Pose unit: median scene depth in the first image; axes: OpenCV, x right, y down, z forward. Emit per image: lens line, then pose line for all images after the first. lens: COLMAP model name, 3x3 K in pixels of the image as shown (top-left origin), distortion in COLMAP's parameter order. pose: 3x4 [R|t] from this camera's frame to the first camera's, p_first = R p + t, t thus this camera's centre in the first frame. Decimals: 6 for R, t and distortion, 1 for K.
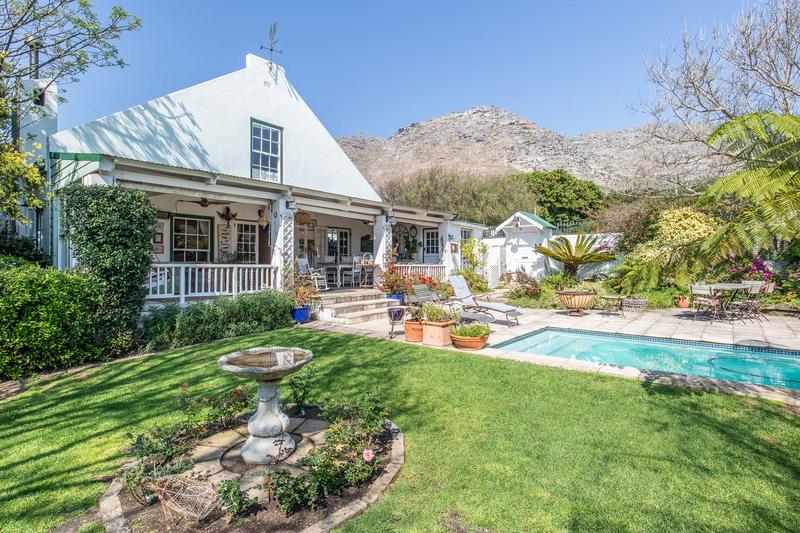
lens RADIAL K [[407.8, 0, 400.0], [0, 407.8, 266.5], [0, 0, 1]] dist [-0.000792, -0.001087]
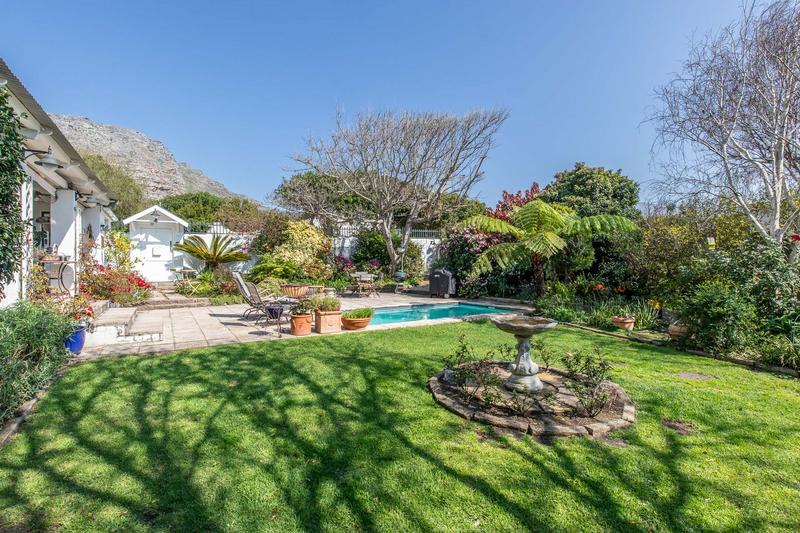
lens RADIAL K [[396.6, 0, 403.2], [0, 396.6, 263.7], [0, 0, 1]] dist [-0.007523, -0.000002]
pose [[0.335001, -0.002612, 0.942214, -0.459462], [0.014012, 0.999899, -0.002210, 0.007133], [-0.942114, 0.013943, 0.335004, 0.246186]]
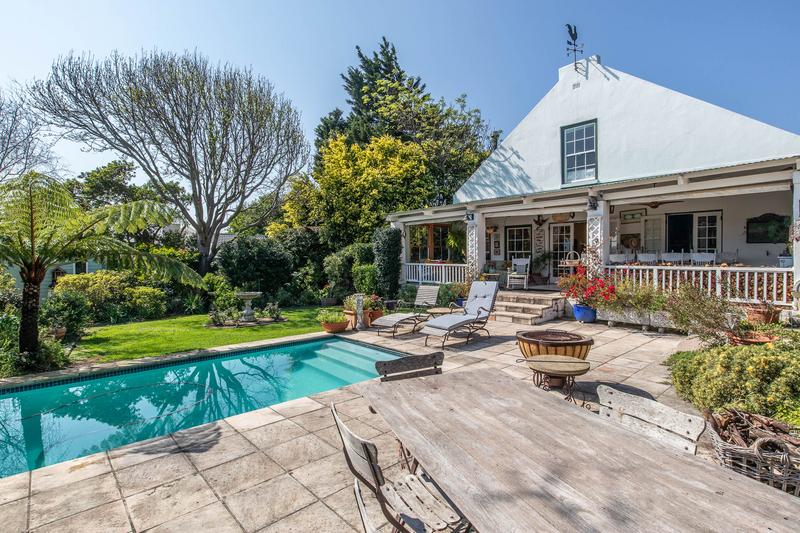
lens RADIAL K [[396.6, 0, 403.2], [0, 396.6, 263.7], [0, 0, 1]] dist [-0.007523, -0.000002]
pose [[-0.136070, 0.017112, -0.990551, 0.724361], [-0.005187, 0.999825, 0.017984, -0.019616], [0.990686, 0.007585, -0.135957, 0.719918]]
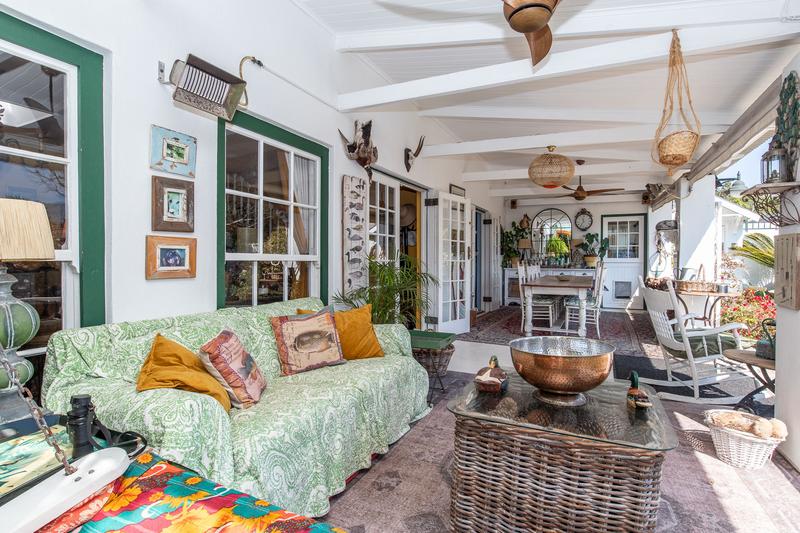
lens RADIAL K [[396.6, 0, 403.2], [0, 396.6, 263.7], [0, 0, 1]] dist [-0.007523, -0.000002]
pose [[0.972467, -0.003139, 0.233019, -0.436880], [0.002445, 0.999992, 0.003264, -0.032861], [-0.233027, -0.002605, 0.972467, 0.643427]]
